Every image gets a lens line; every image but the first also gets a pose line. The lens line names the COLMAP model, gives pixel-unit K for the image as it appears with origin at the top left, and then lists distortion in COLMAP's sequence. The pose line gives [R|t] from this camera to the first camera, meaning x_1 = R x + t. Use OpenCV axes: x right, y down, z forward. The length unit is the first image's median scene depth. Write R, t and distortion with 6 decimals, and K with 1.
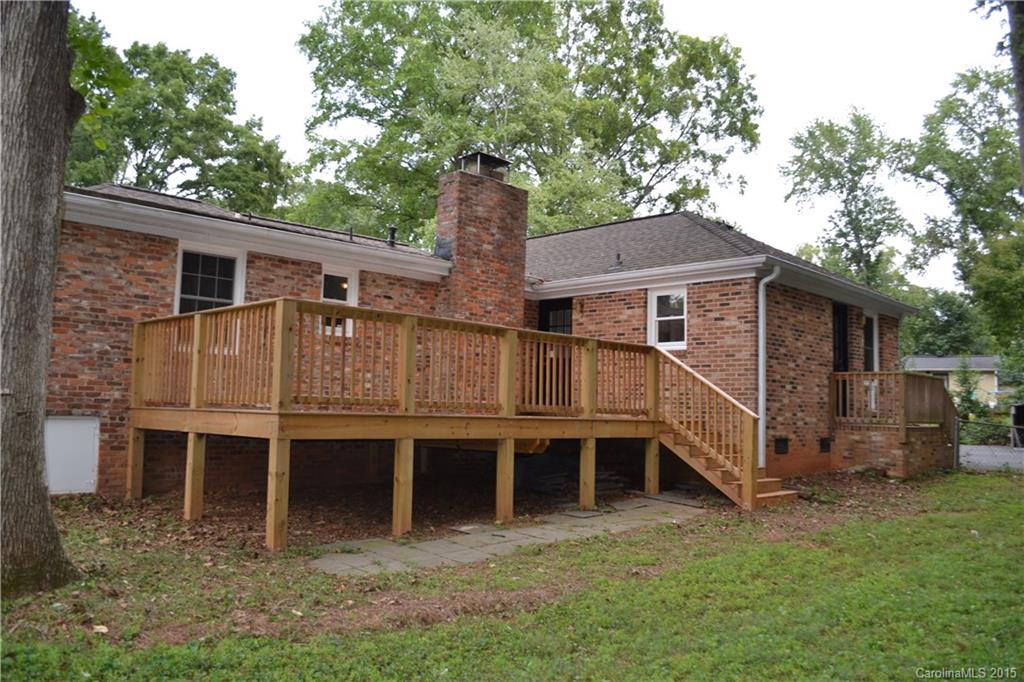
lens RADIAL K [[825.1, 0, 512.0], [0, 825.1, 341.0], [0, 0, 1]] dist [-0.099415, -0.001049]
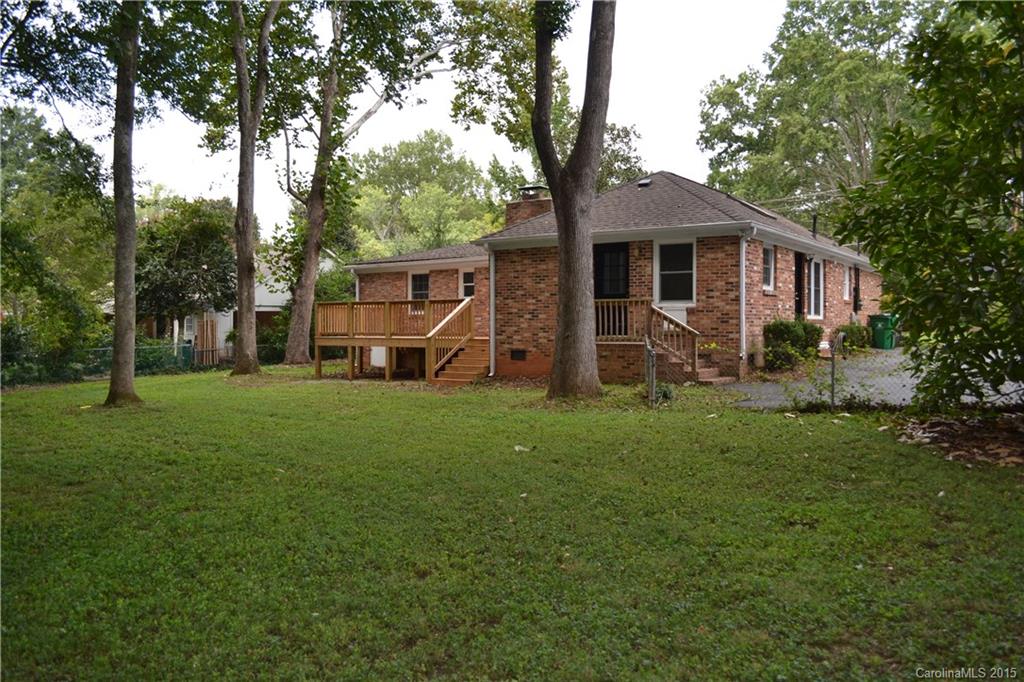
lens RADIAL K [[825.1, 0, 512.0], [0, 825.1, 341.0], [0, 0, 1]] dist [-0.099415, -0.001049]
pose [[0.165416, -0.008465, -0.986188, 1.819688], [0.092626, 0.995676, 0.006990, 0.088286], [0.981865, -0.092503, 0.165485, 0.715638]]
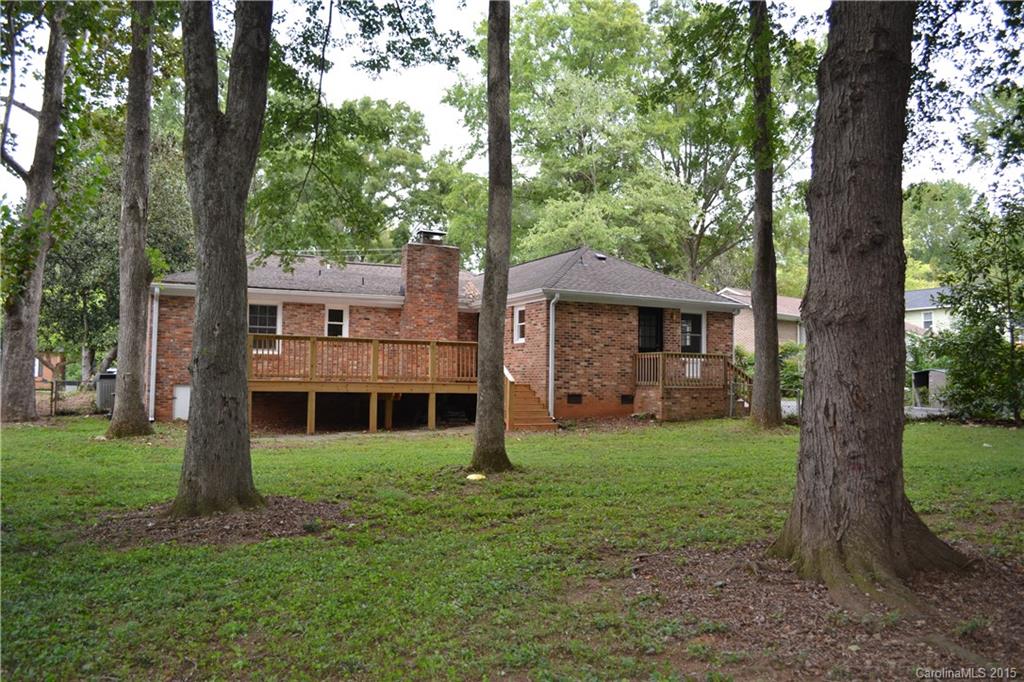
lens RADIAL K [[825.1, 0, 512.0], [0, 825.1, 341.0], [0, 0, 1]] dist [-0.099415, -0.001049]
pose [[0.946452, -0.030882, -0.321364, 0.738335], [0.039653, 0.998997, 0.020782, -0.029478], [0.320400, -0.032412, 0.946728, -0.624446]]
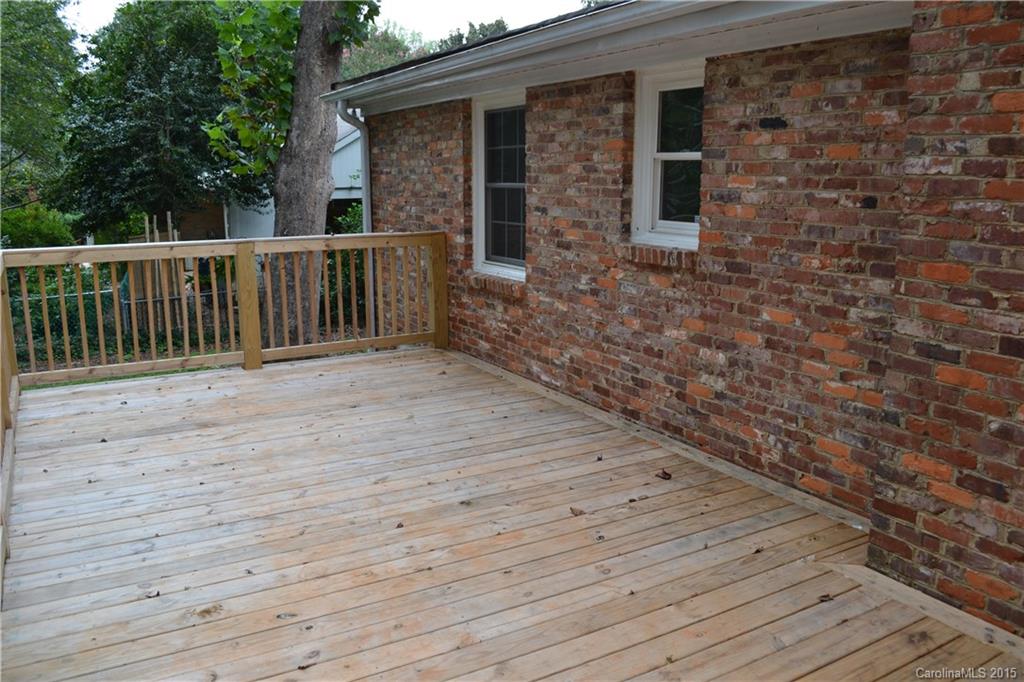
lens RADIAL K [[825.1, 0, 512.0], [0, 825.1, 341.0], [0, 0, 1]] dist [-0.099415, -0.001049]
pose [[-0.262219, 0.166092, -0.950608, 0.182656], [0.079529, 0.985445, 0.150242, -0.025649], [0.961726, -0.036205, -0.271611, 0.984939]]
